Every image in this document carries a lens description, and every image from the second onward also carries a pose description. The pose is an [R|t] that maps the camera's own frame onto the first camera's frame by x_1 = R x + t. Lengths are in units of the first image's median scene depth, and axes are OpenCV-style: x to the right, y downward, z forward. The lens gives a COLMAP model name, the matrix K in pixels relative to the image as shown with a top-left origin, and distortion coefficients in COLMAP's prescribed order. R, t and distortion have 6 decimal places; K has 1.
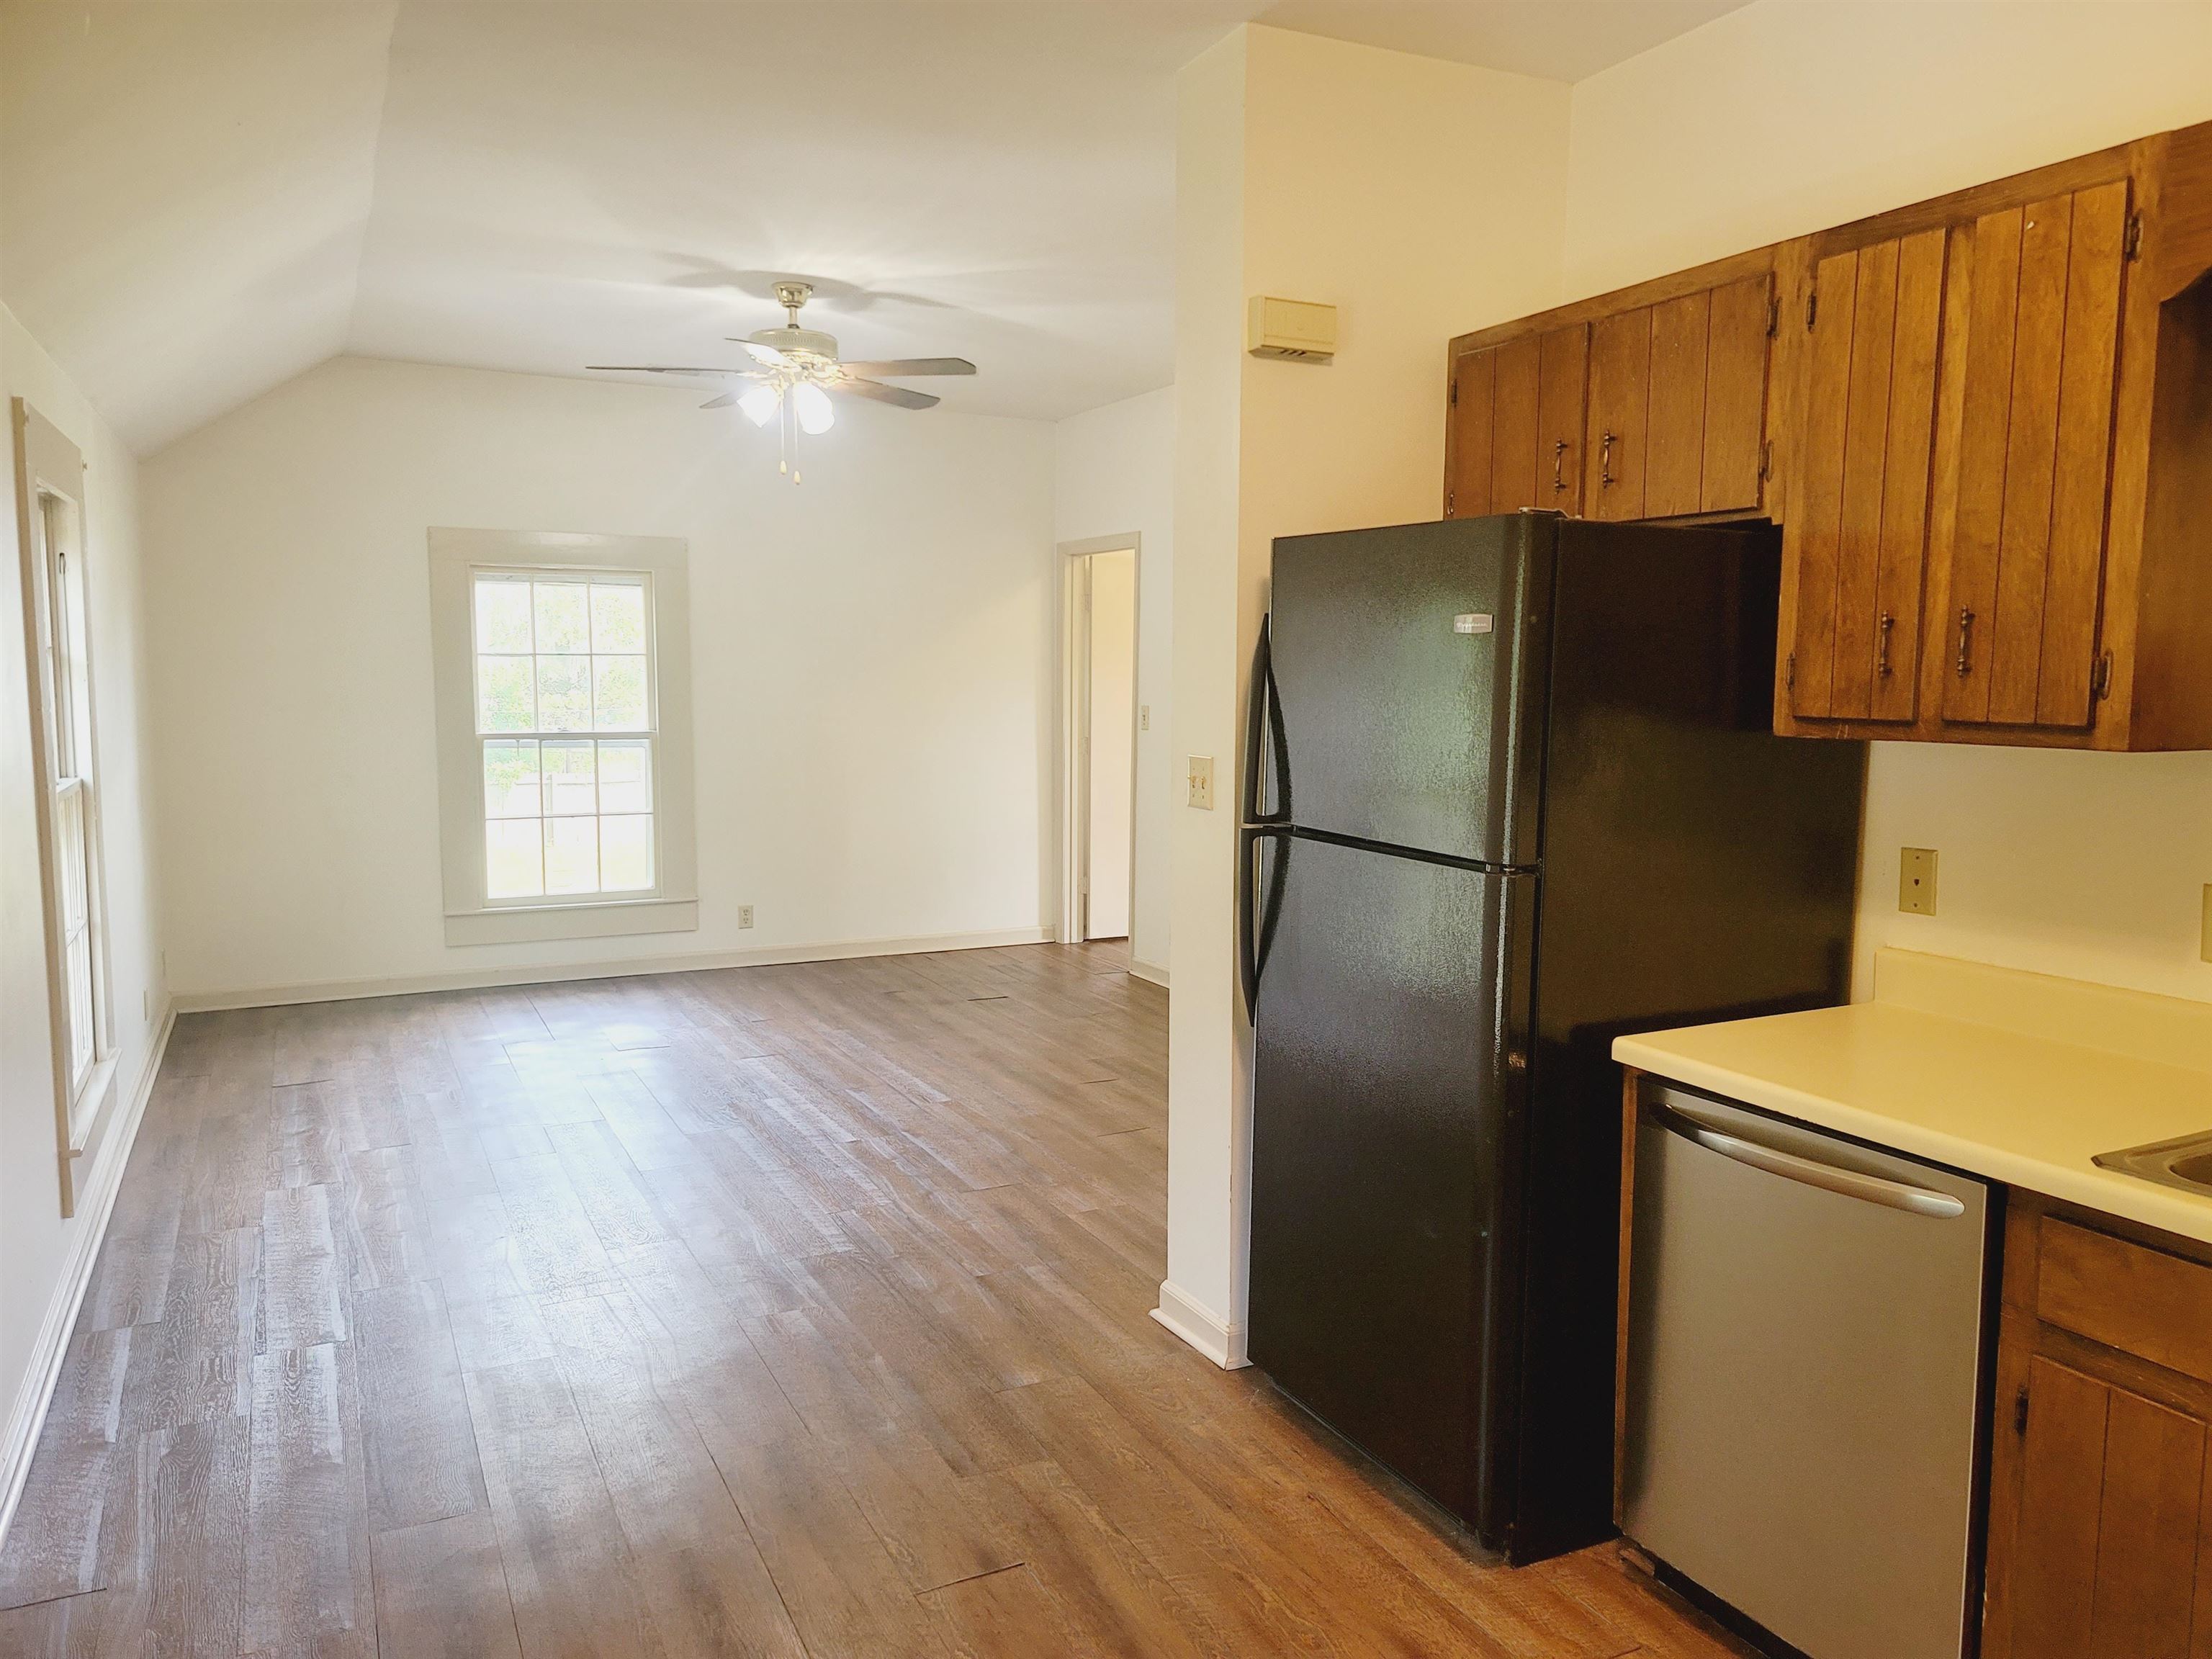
lens RADIAL K [[1608.9, 0, 1138.4], [0, 1608.9, 829.0], [0, 0, 1]] dist [0.040910, 0.001292]
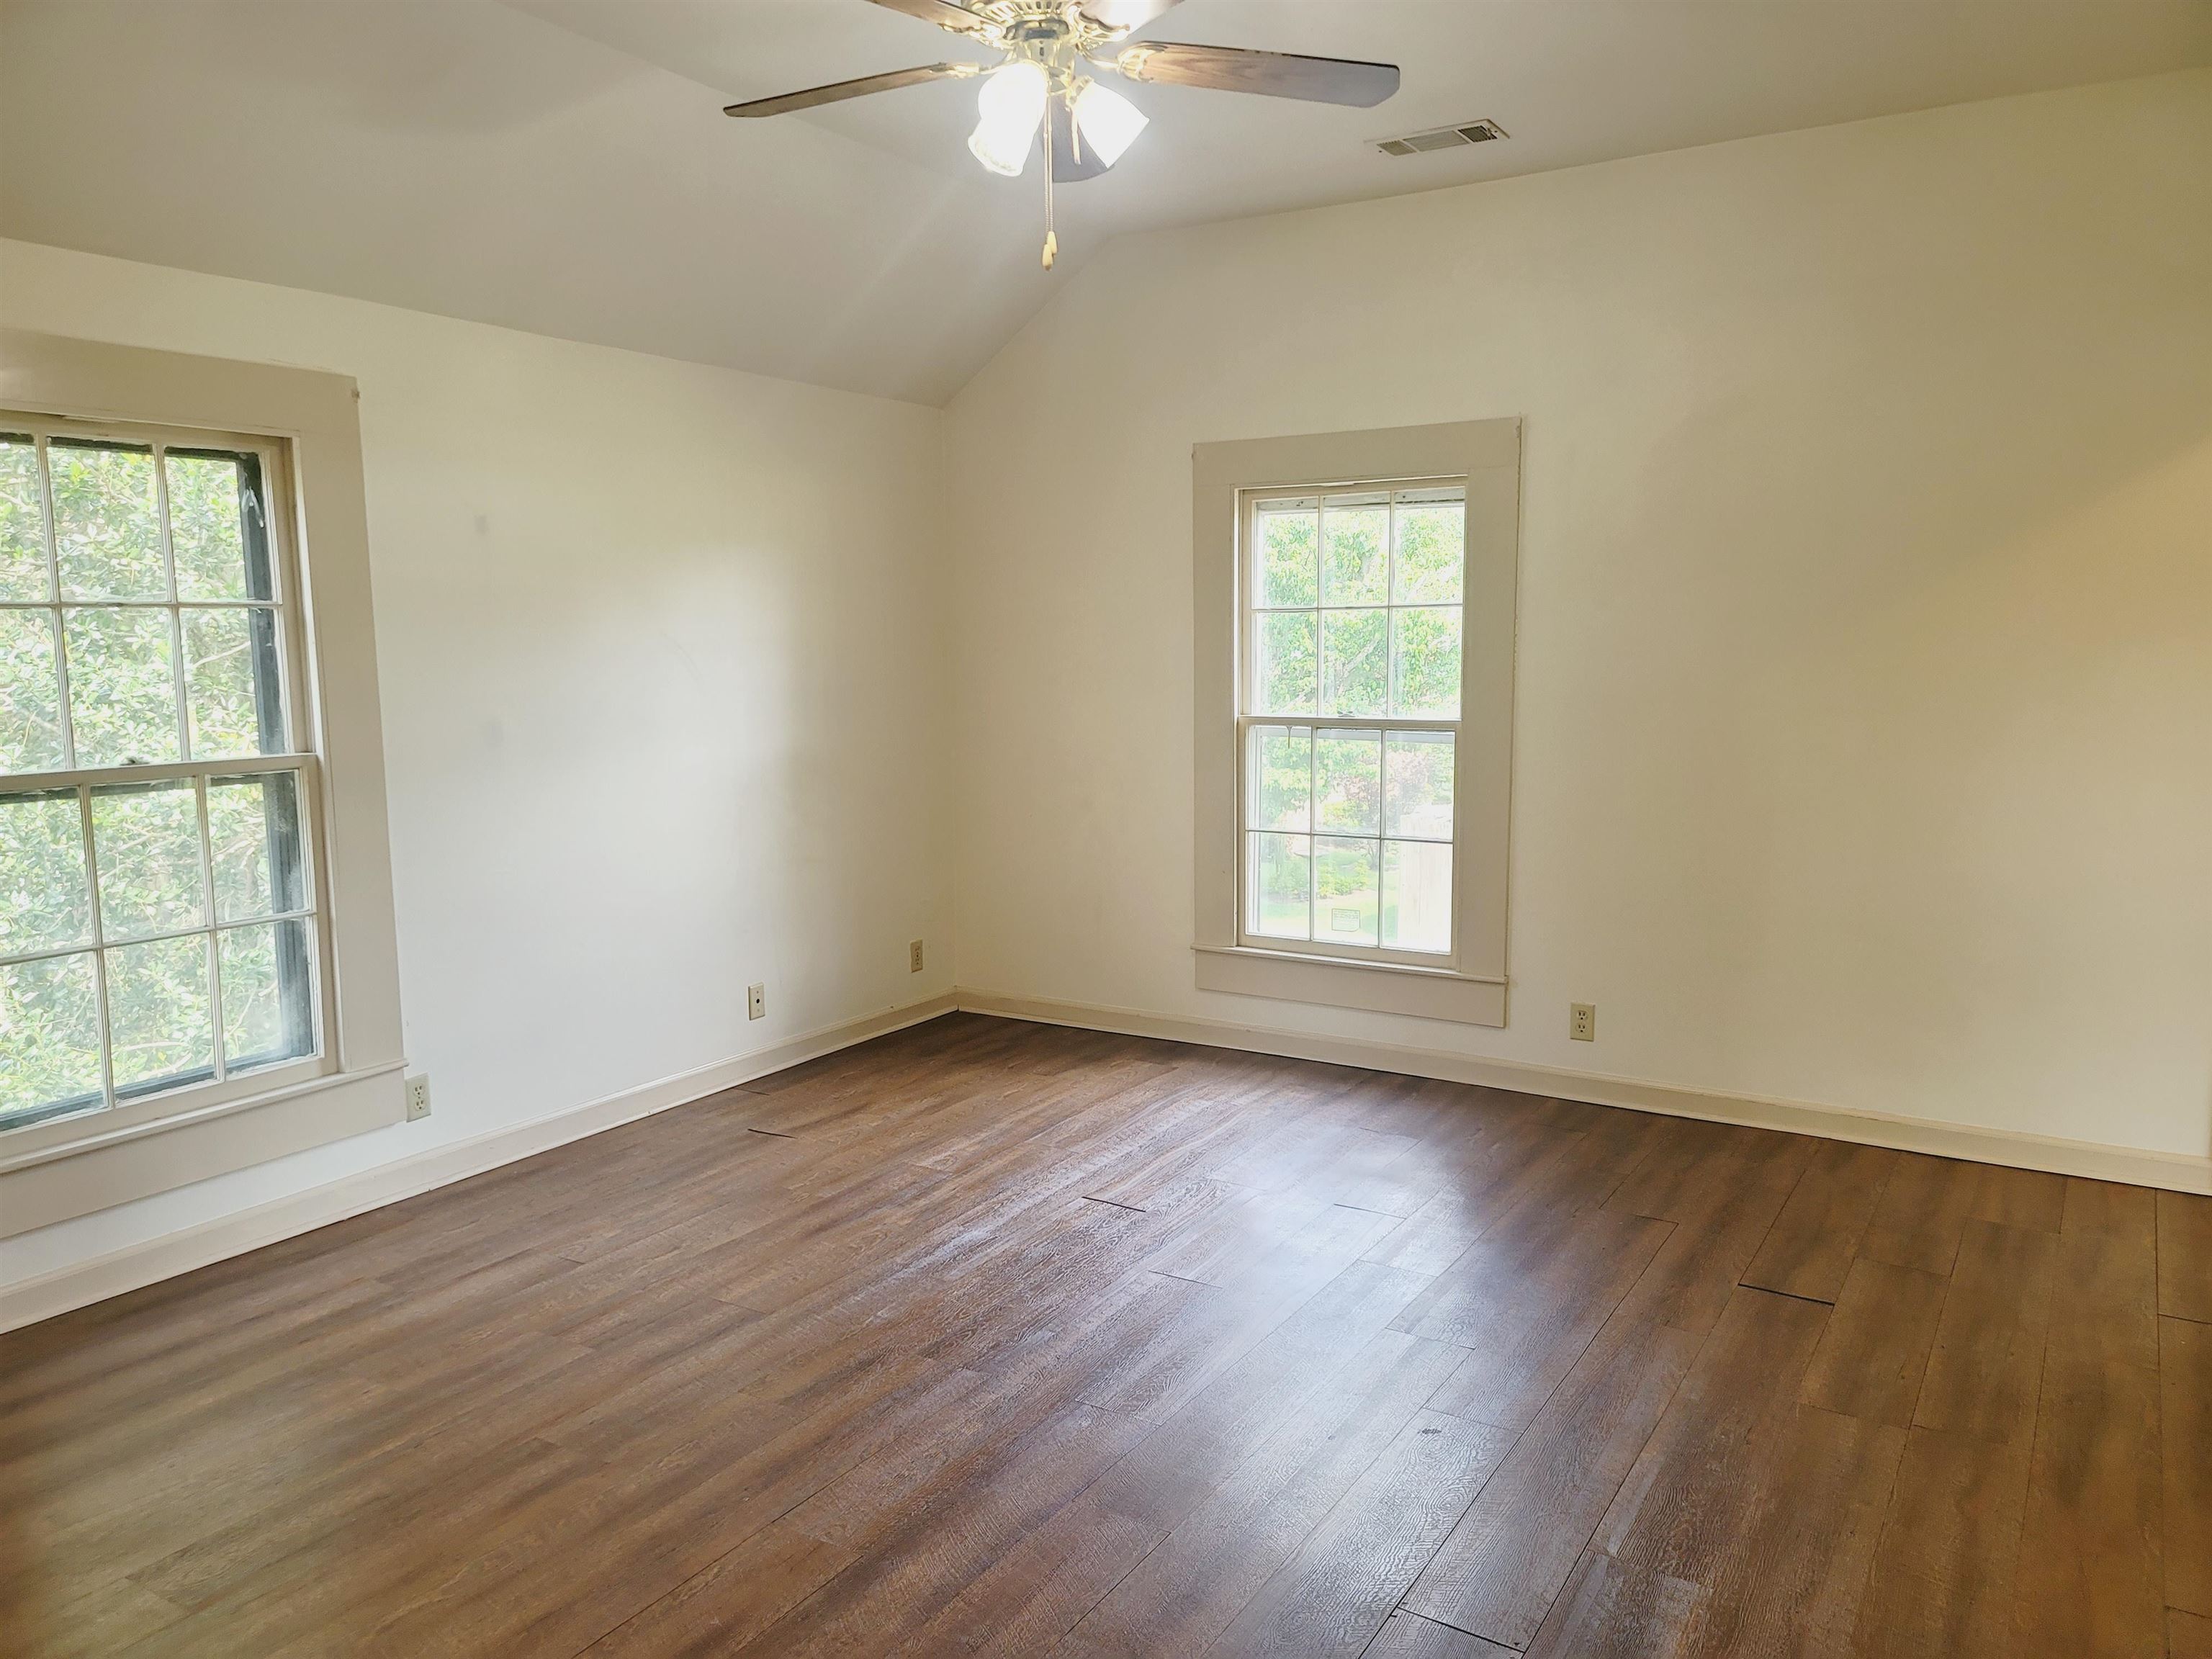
lens RADIAL K [[1612.9, 0, 1112.6], [0, 1612.9, 845.6], [0, 0, 1]] dist [0.056551, -0.003343]
pose [[0.519473, 0.102683, -0.848295, 0.202500], [-0.076972, 0.994341, 0.073226, -0.048958], [0.851013, 0.027256, 0.524436, 0.550803]]
